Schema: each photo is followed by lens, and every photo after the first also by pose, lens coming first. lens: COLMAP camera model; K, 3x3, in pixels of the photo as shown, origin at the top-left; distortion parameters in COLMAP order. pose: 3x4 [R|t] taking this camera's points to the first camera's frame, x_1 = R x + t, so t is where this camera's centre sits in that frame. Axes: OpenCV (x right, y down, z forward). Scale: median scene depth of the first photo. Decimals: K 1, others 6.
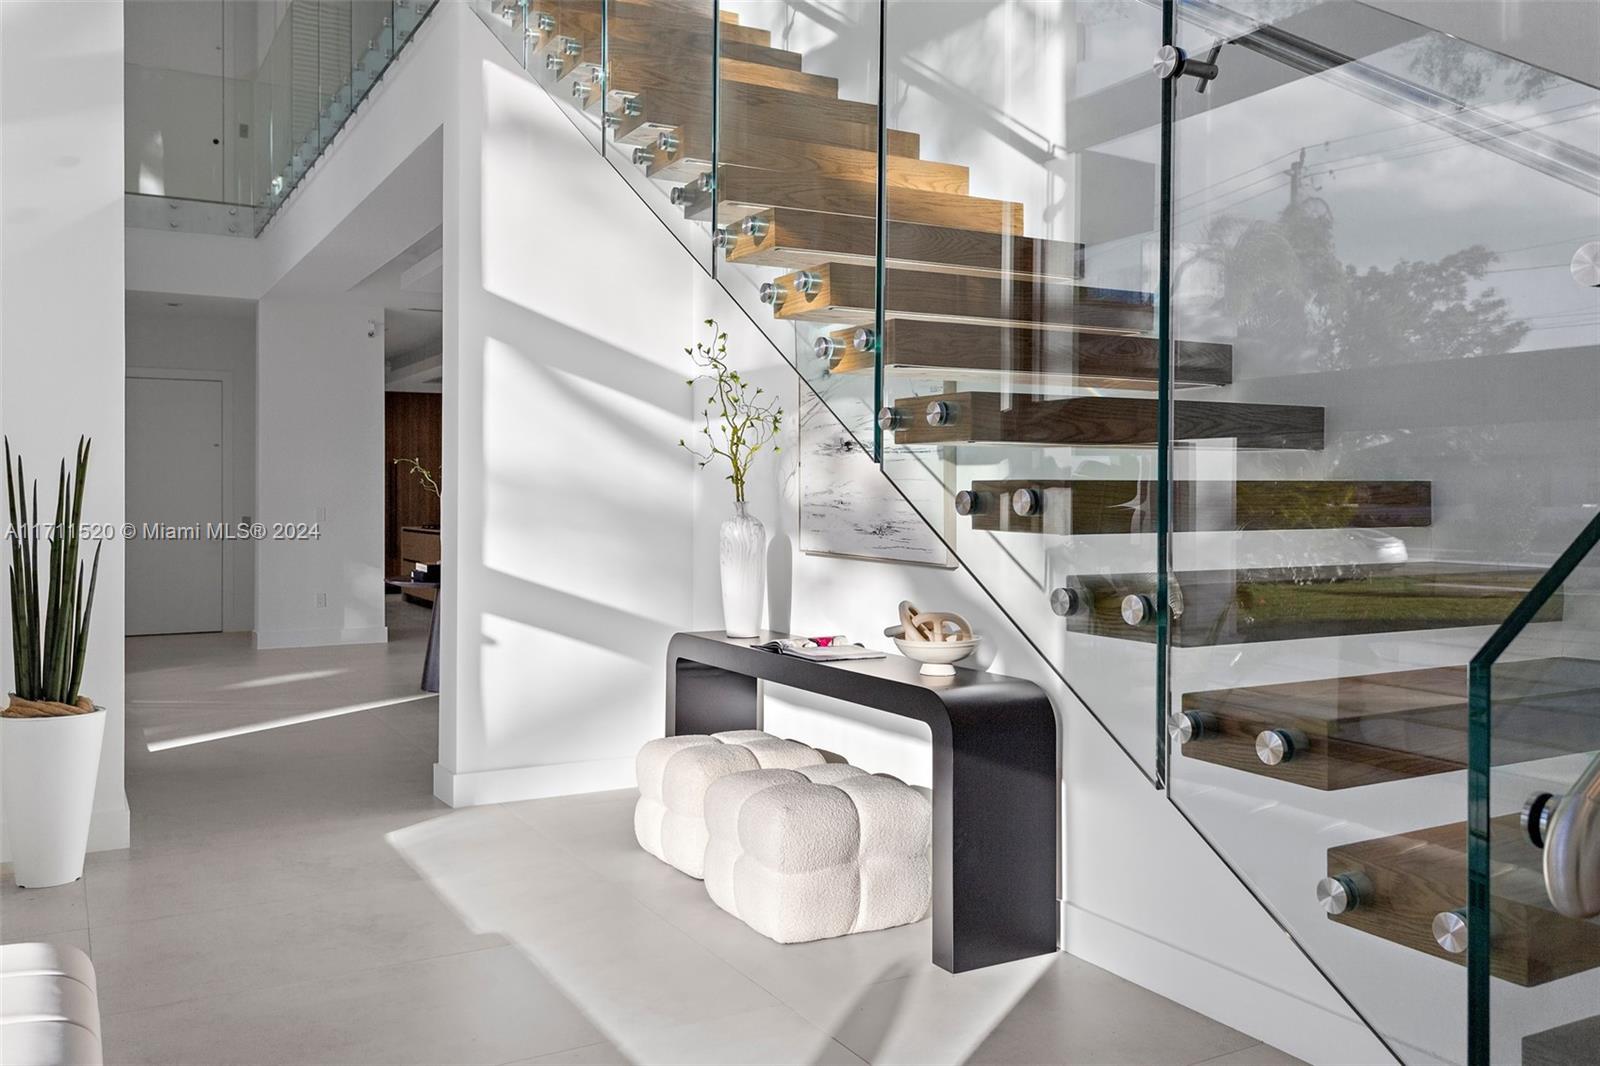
lens RADIAL K [[1316.0, 0, 799.0], [0, 1316.0, 502.3], [0, 0, 1]] dist [0.023331, -0.011374]
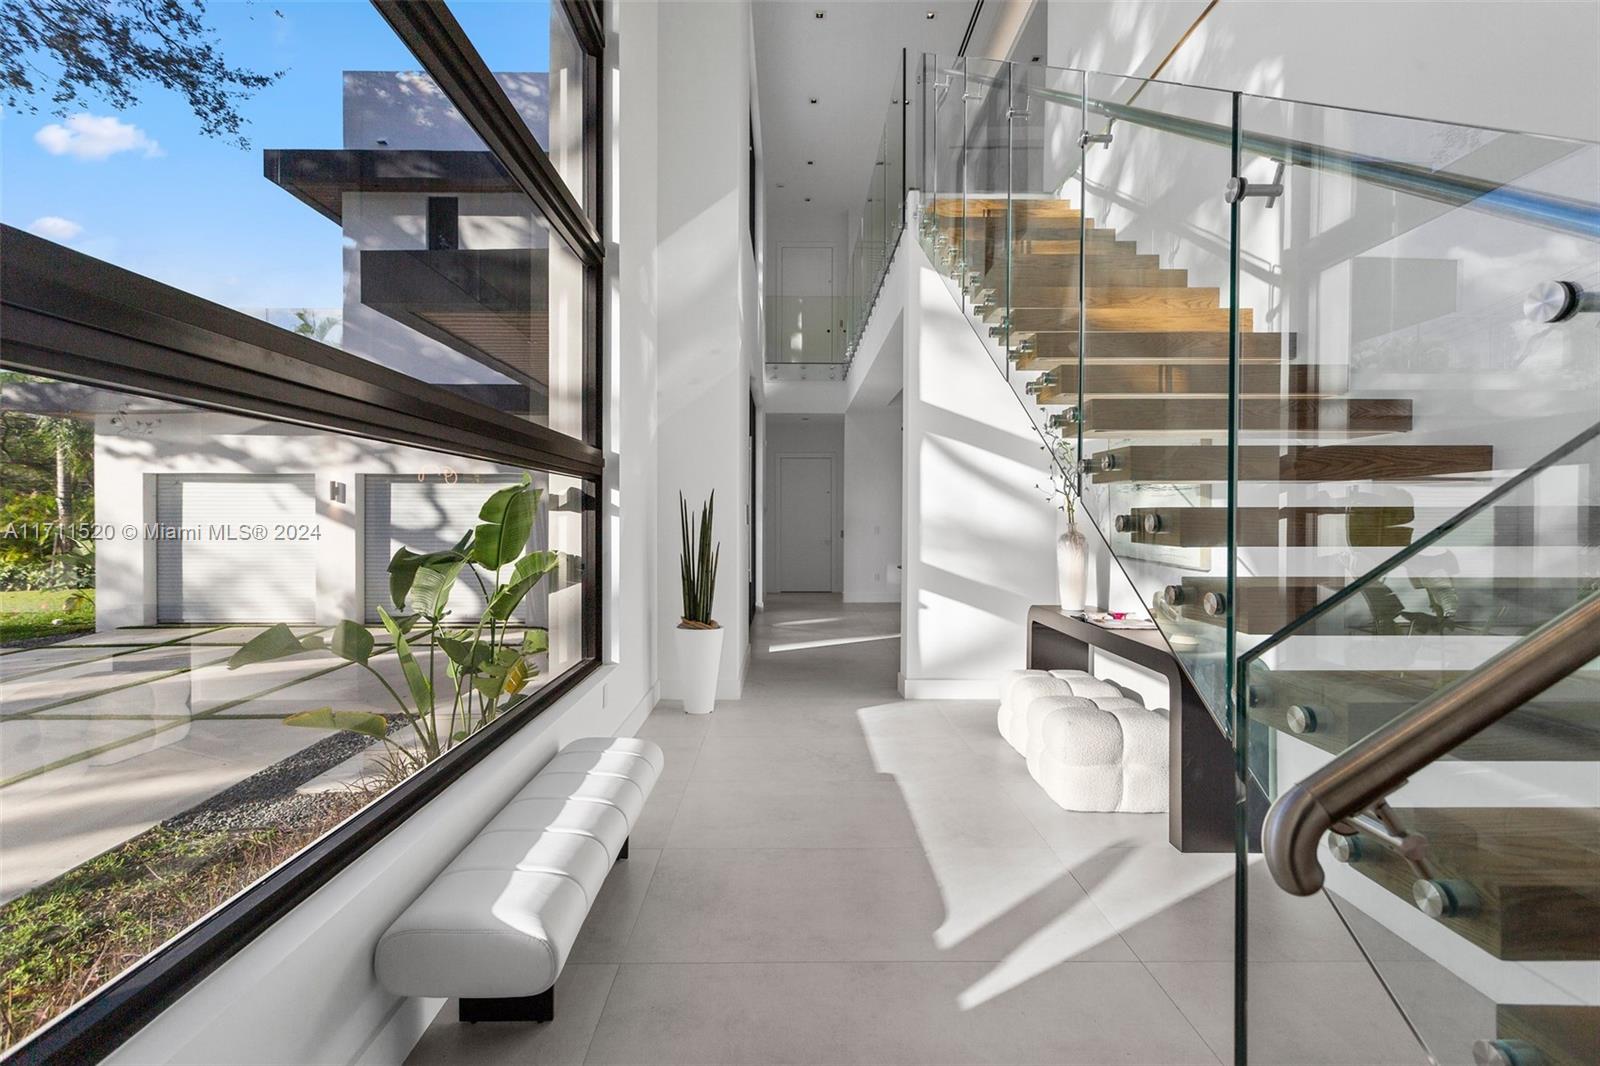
lens RADIAL K [[767.0, 0, 798.4], [0, 767.0, 521.9], [0, 0, 1]] dist [0.000774, 0.000051]
pose [[0.878455, 0.003202, -0.477815, 0.137515], [-0.004300, 0.999990, -0.001204, 0.000648], [0.477806, 0.003113, 0.878460, 0.062485]]
